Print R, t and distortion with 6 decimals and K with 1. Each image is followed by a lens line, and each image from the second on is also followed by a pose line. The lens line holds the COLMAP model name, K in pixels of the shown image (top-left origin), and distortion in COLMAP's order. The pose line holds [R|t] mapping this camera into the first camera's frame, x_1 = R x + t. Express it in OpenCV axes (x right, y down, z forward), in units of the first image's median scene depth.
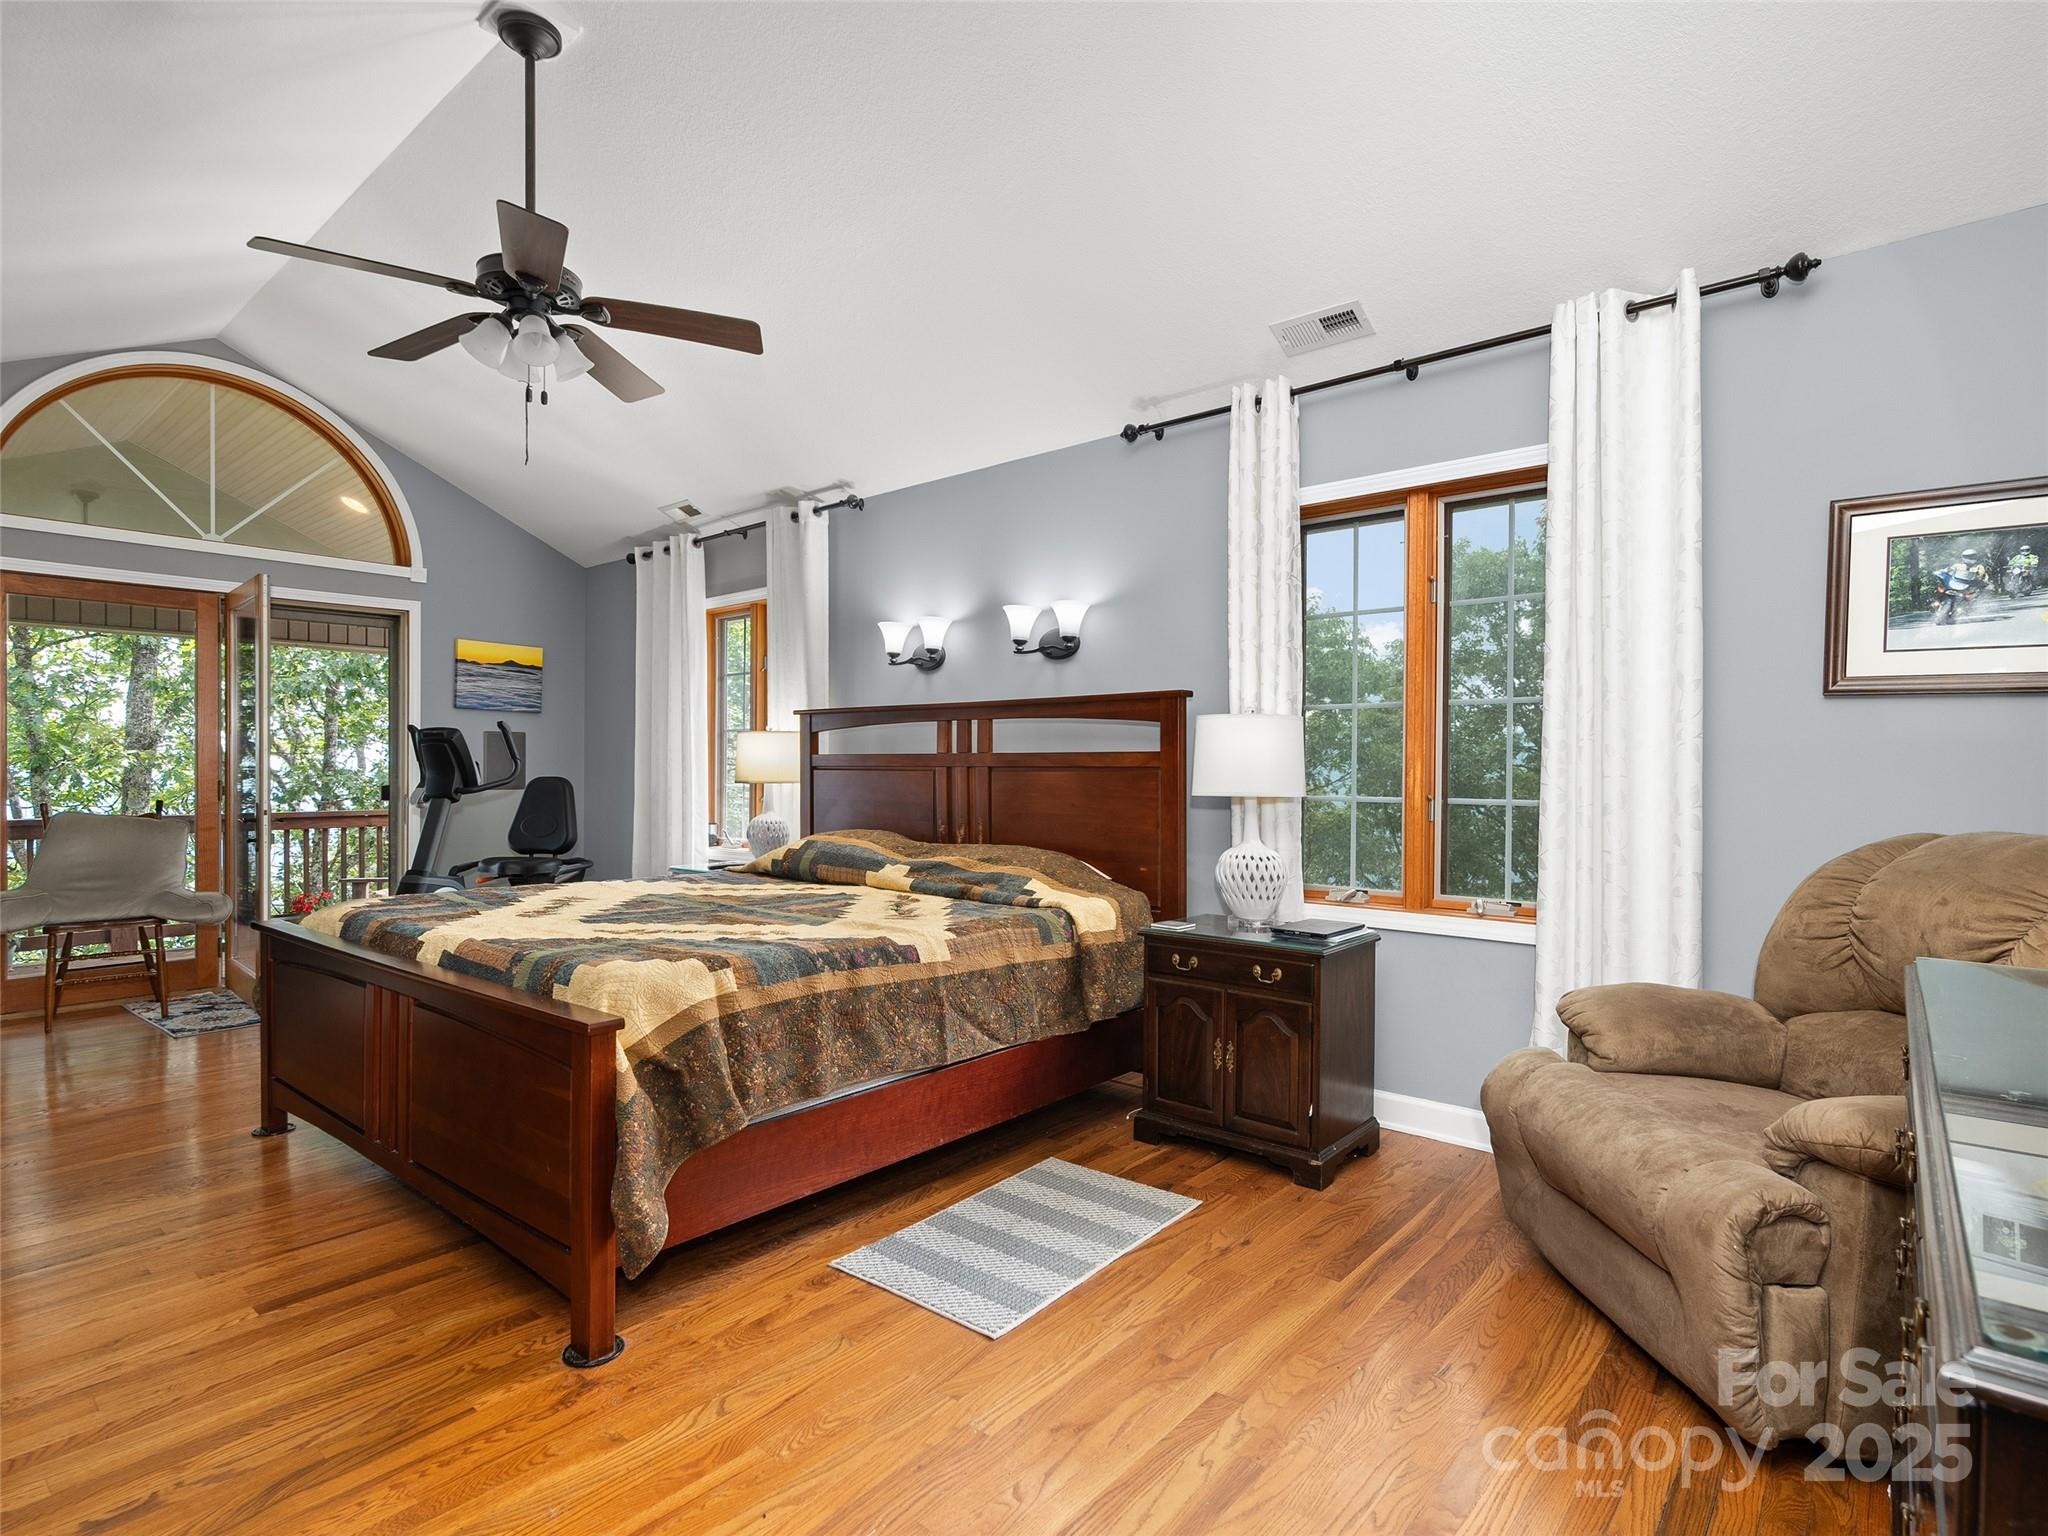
lens RADIAL K [[1045.7, 0, 1030.0], [0, 1045.7, 769.4], [0, 0, 1]] dist [-0.007795, 0.000039]
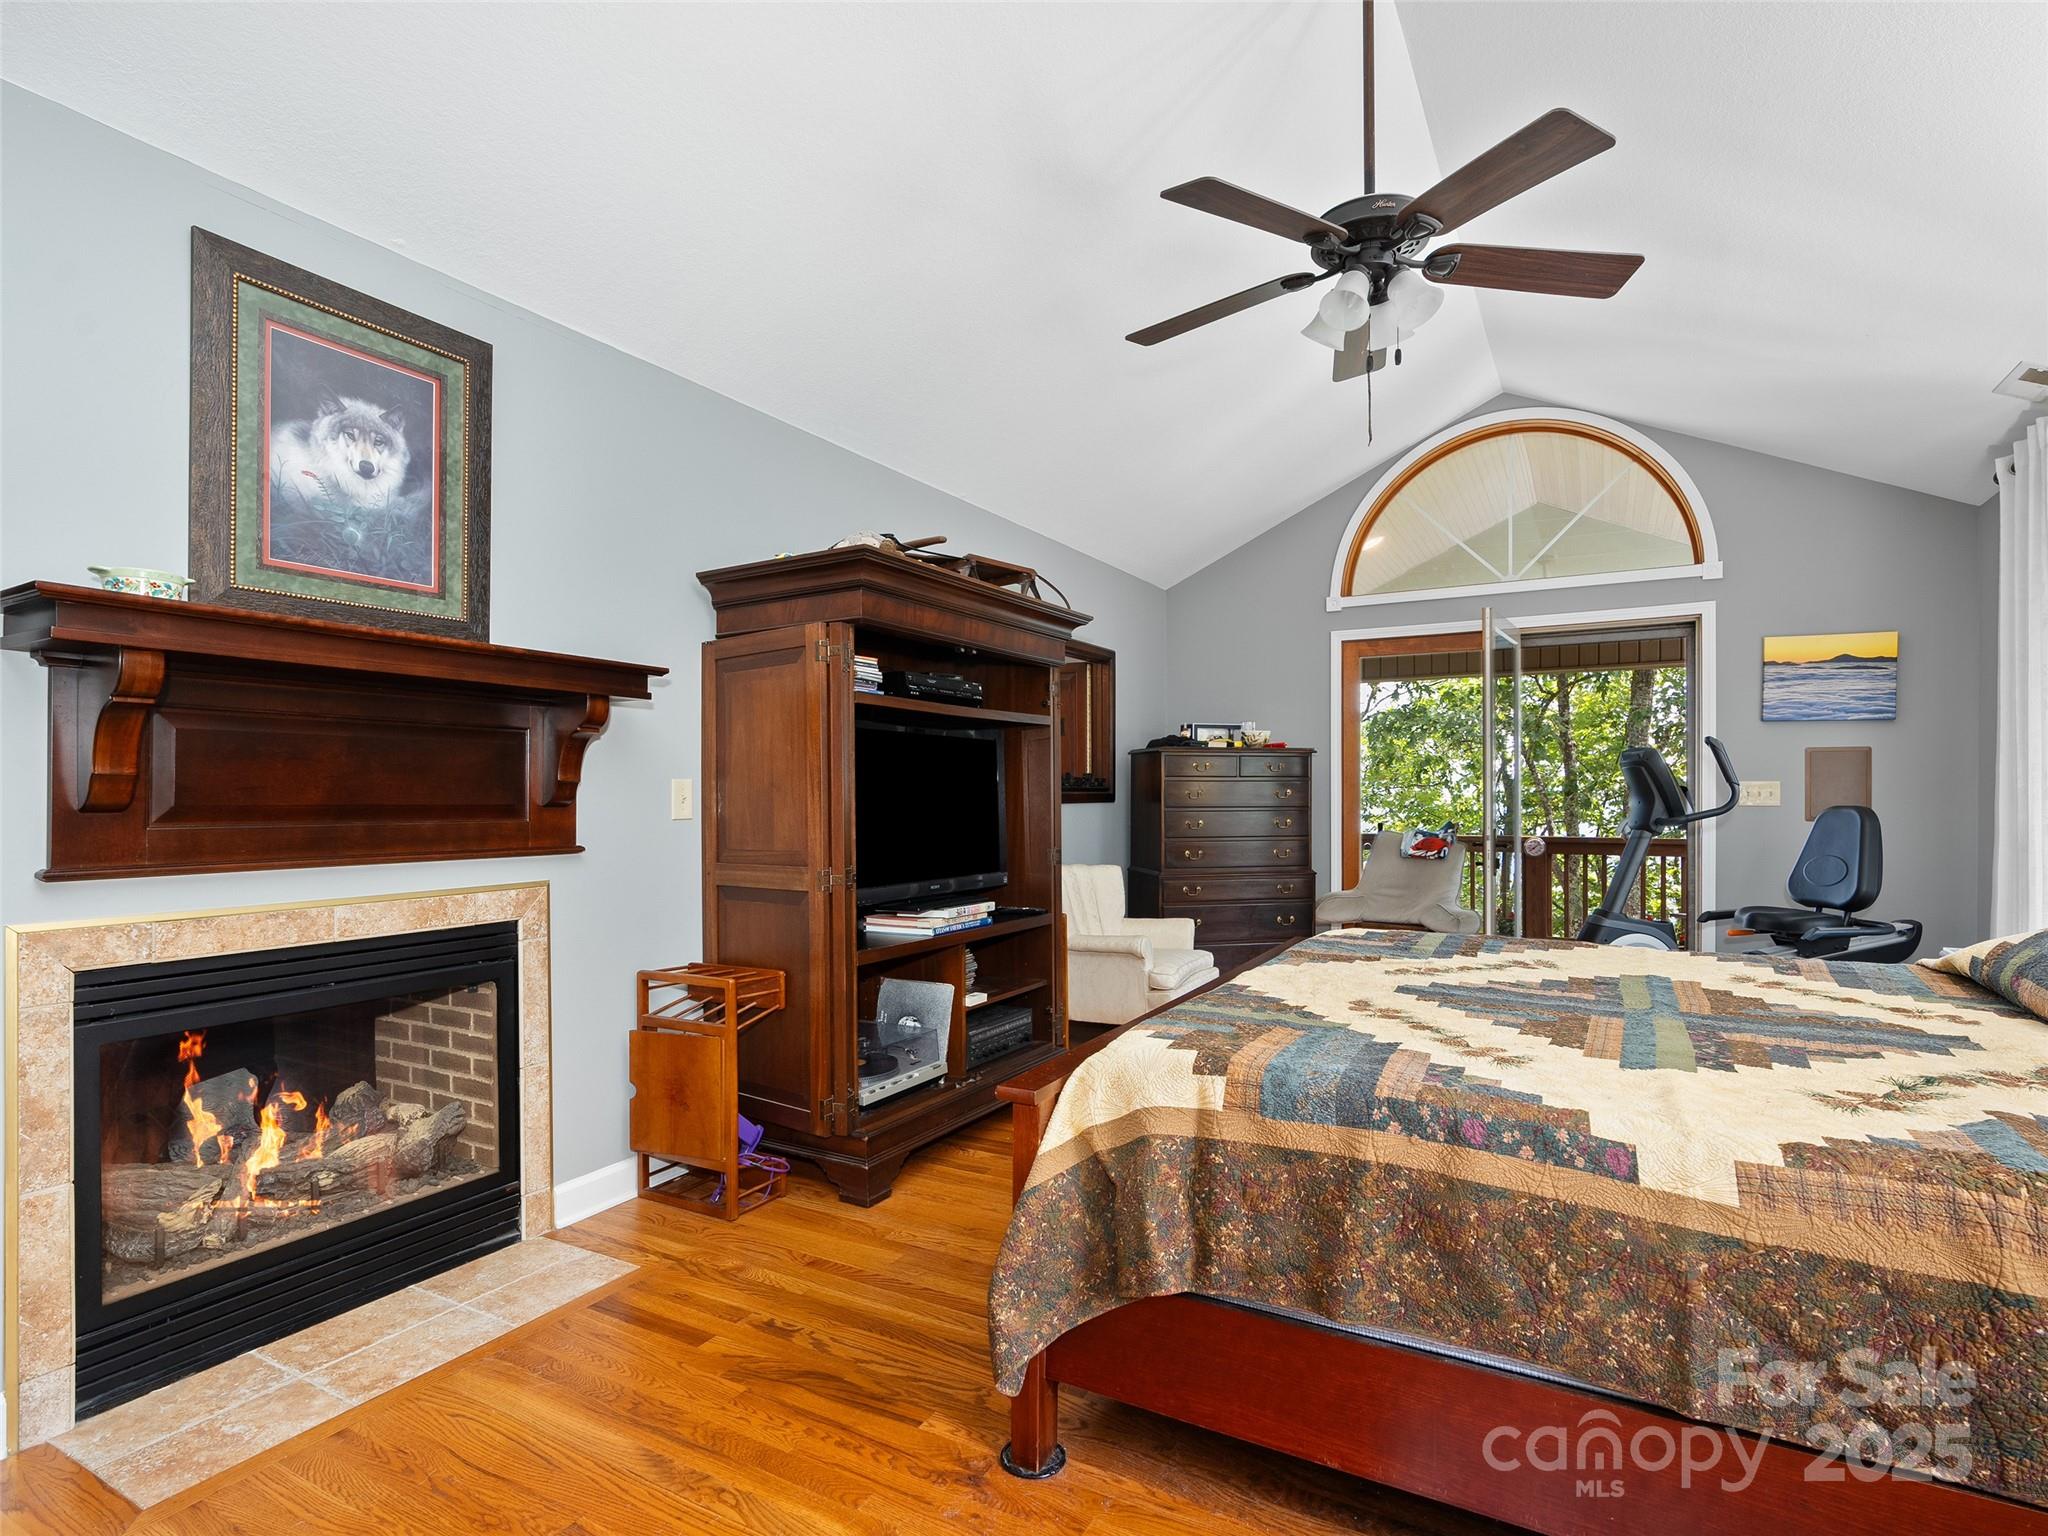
lens RADIAL K [[1045.7, 0, 1029.7], [0, 1045.7, 788.4], [0, 0, 1]] dist [-0.007795, 0.000039]
pose [[0.191266, -0.004125, -0.981530, 0.327974], [0.000692, 0.999991, -0.004068, -0.005690], [0.981538, 0.000099, 0.191267, 0.598619]]
